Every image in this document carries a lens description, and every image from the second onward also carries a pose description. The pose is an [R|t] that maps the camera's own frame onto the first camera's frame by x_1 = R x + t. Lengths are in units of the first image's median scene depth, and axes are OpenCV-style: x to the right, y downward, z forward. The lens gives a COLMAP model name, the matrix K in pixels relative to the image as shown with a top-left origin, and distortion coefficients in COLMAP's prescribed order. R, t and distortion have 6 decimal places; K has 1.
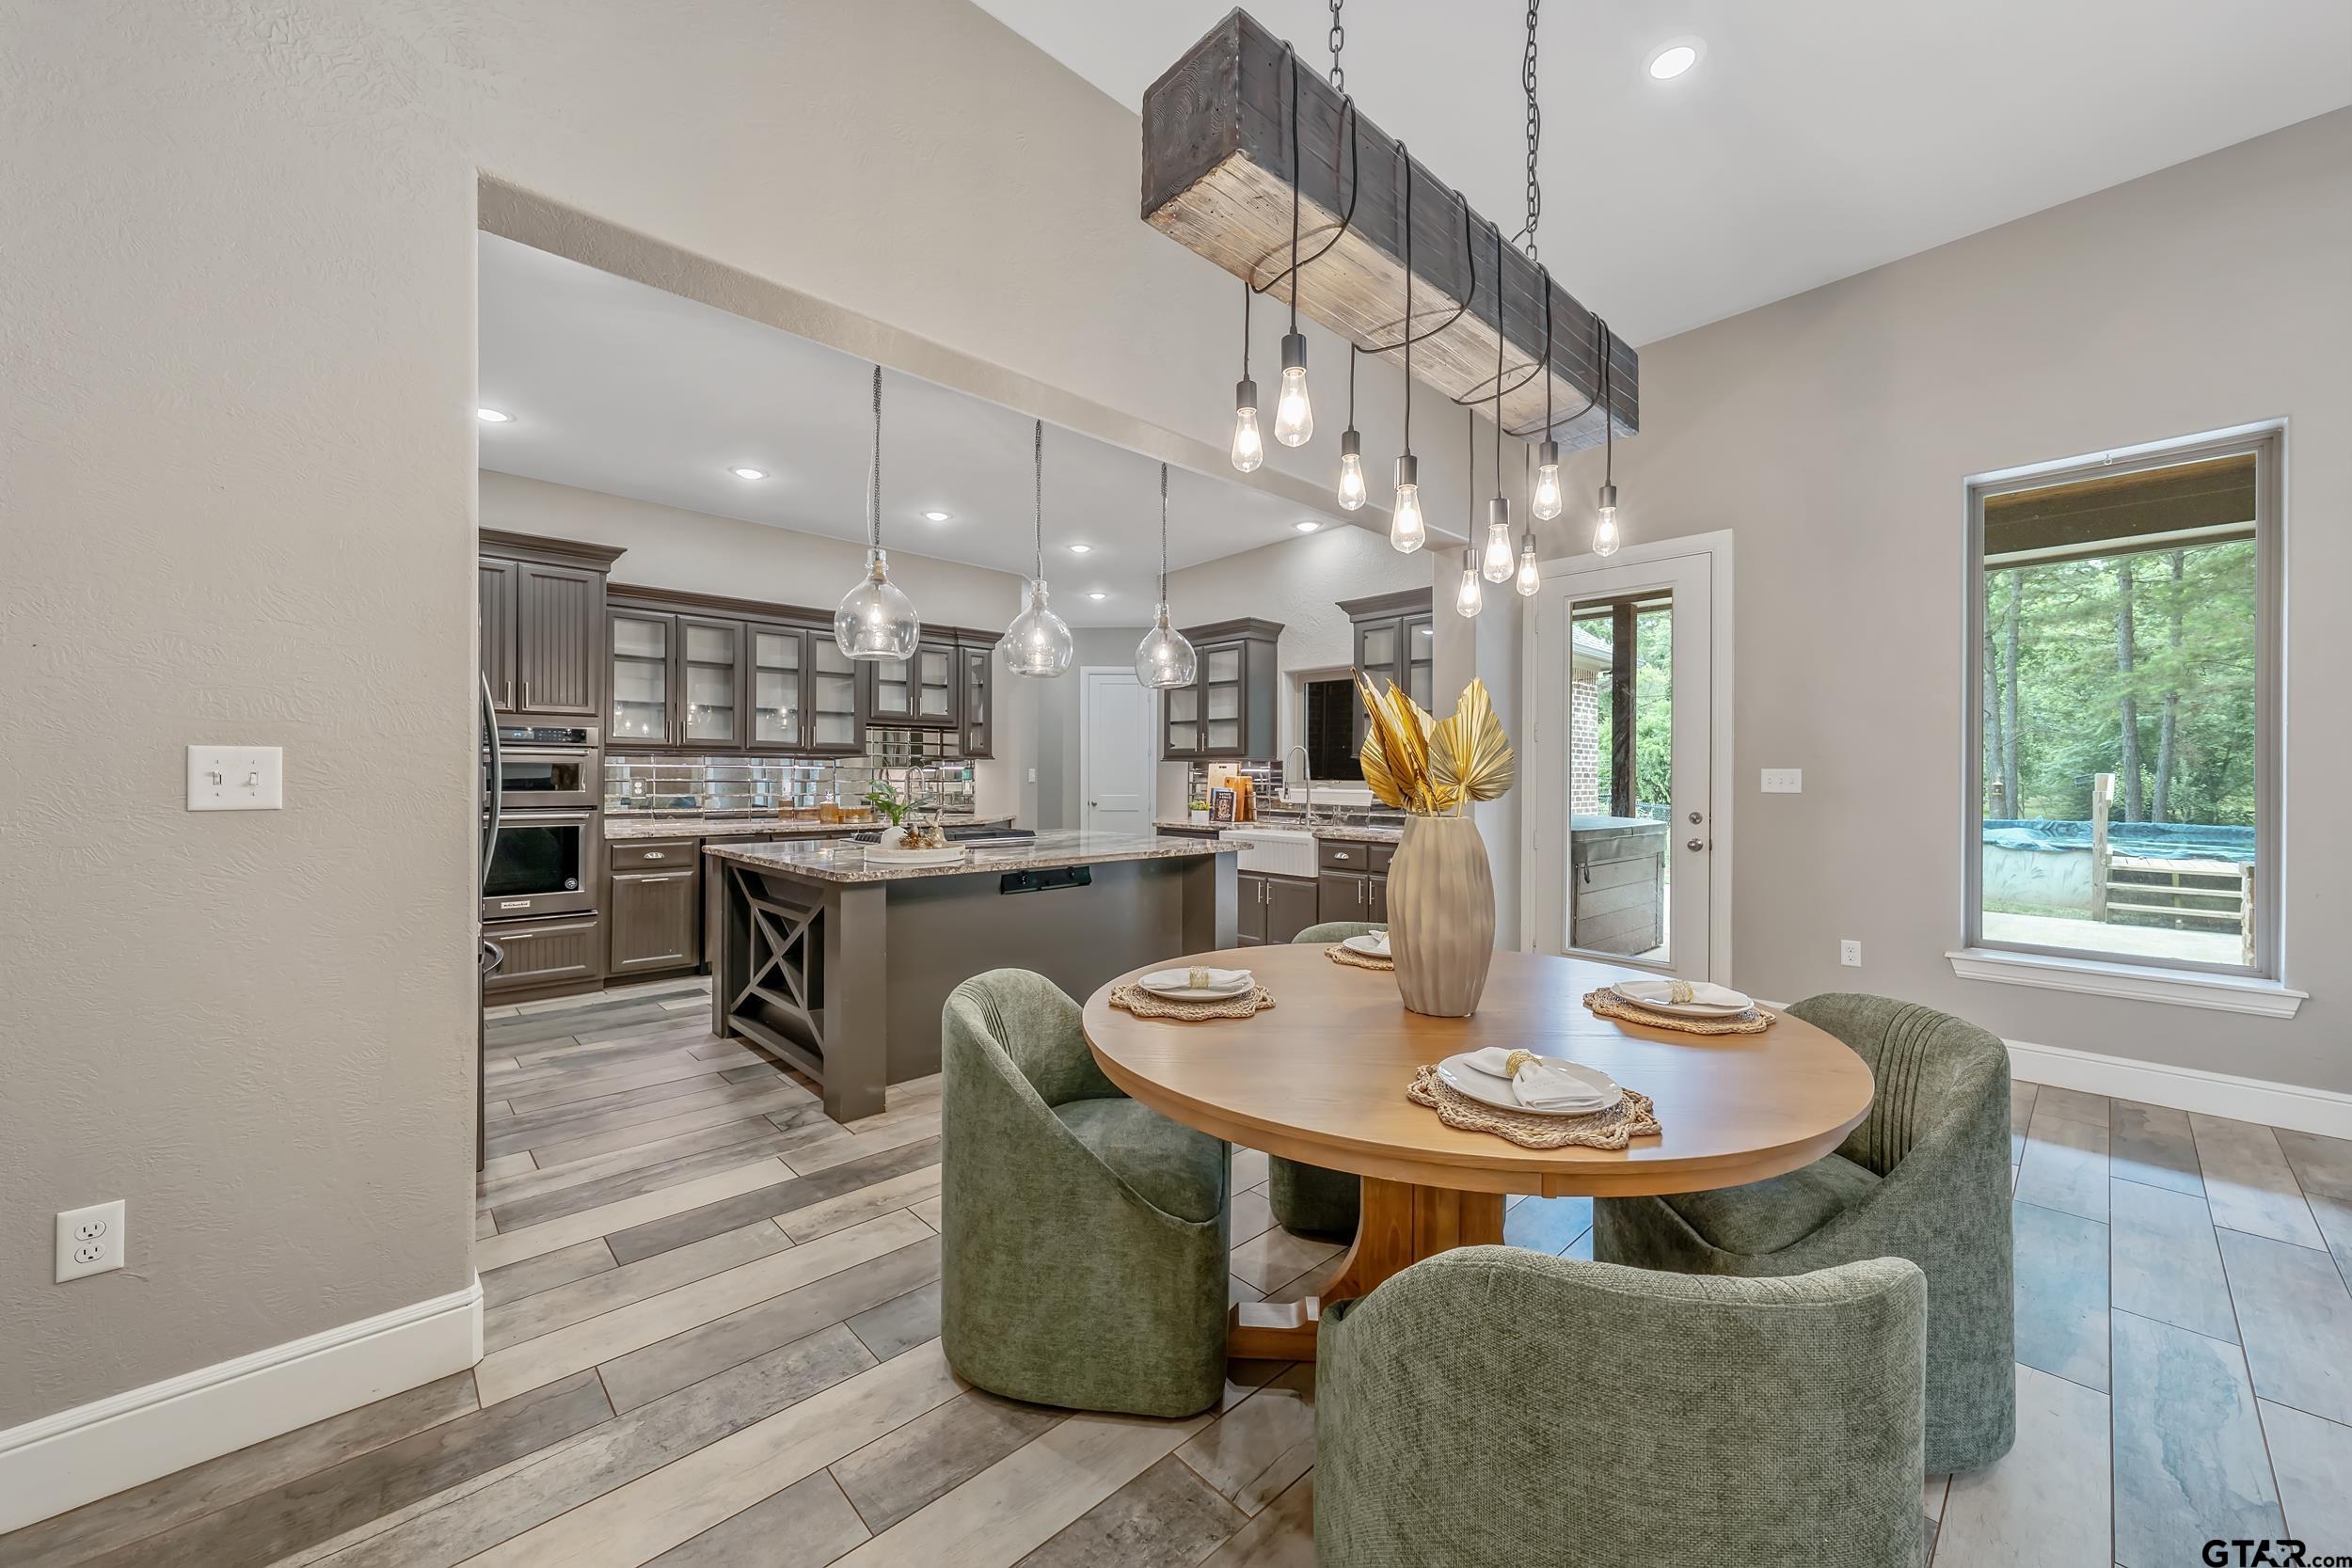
lens RADIAL K [[902.8, 0, 1187.2], [0, 902.8, 776.1], [0, 0, 1]] dist [0.002134, 0.000204]
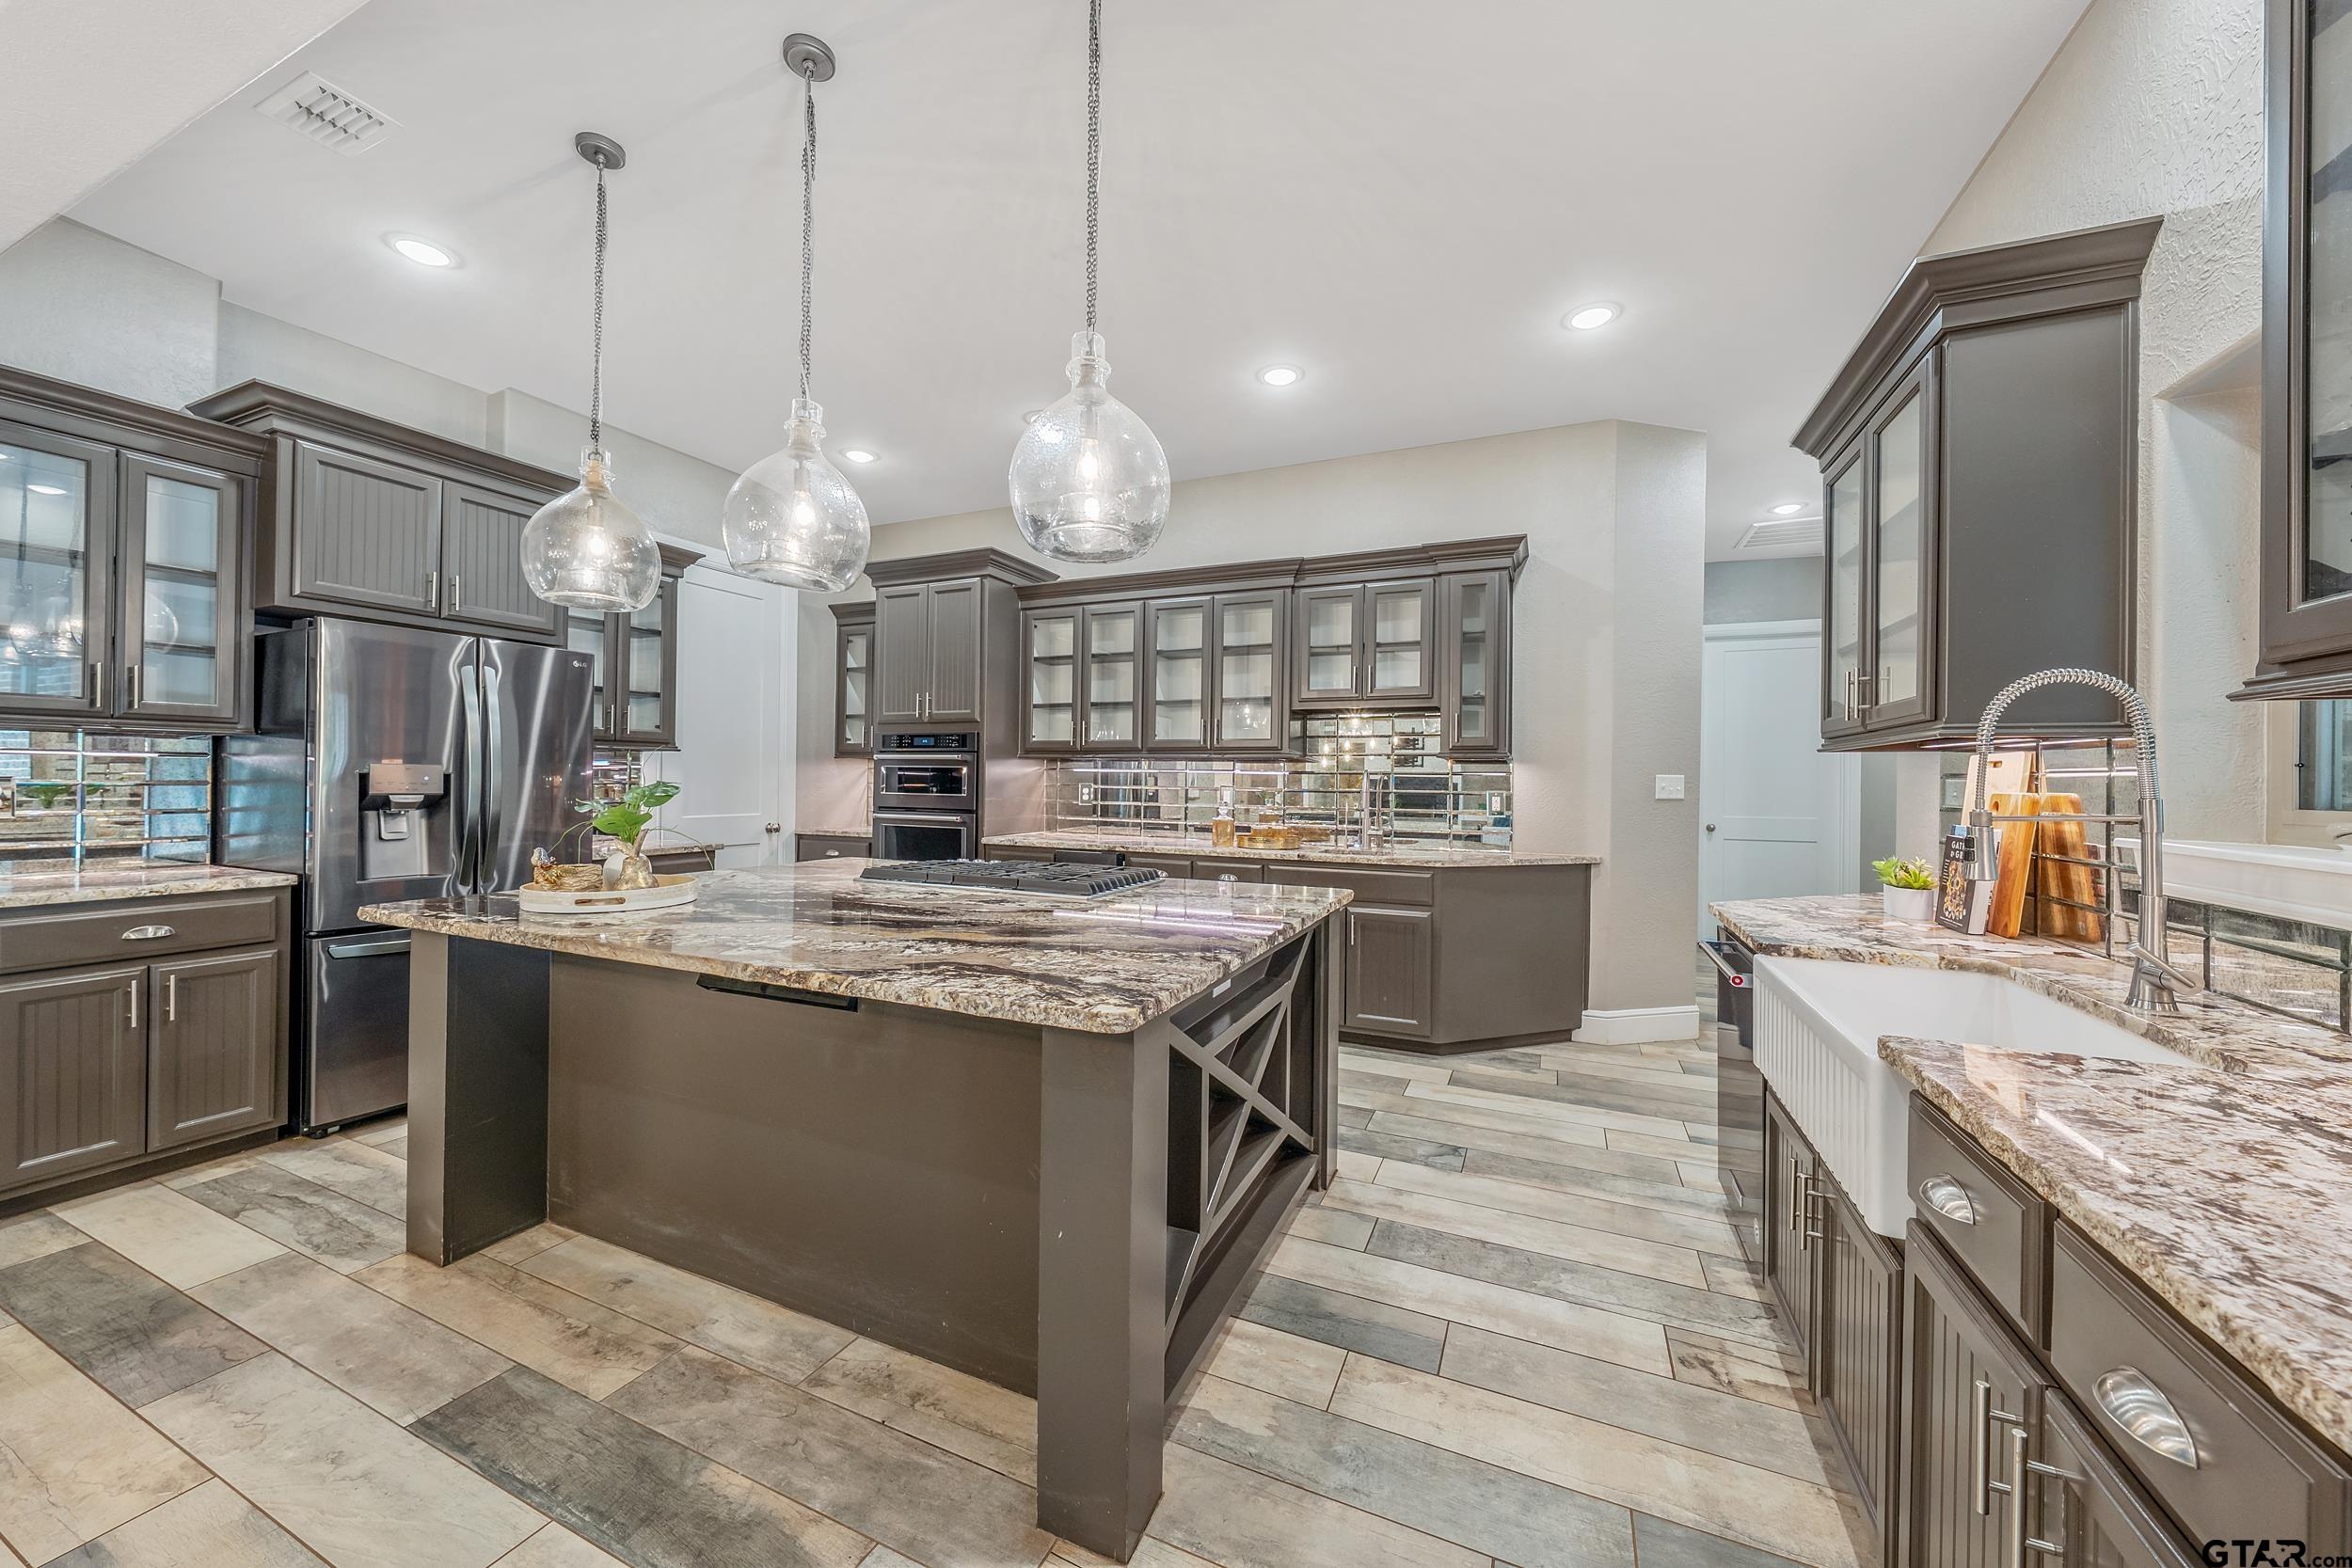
lens RADIAL K [[861.3, 0, 1161.5], [0, 861.3, 787.2], [0, 0, 1]] dist [0.009315, -0.000019]
pose [[0.362753, 0.009989, -0.931832, 0.286108], [-0.010590, 0.999922, 0.006596, -0.000933], [0.931825, 0.007476, 0.362830, 0.761268]]
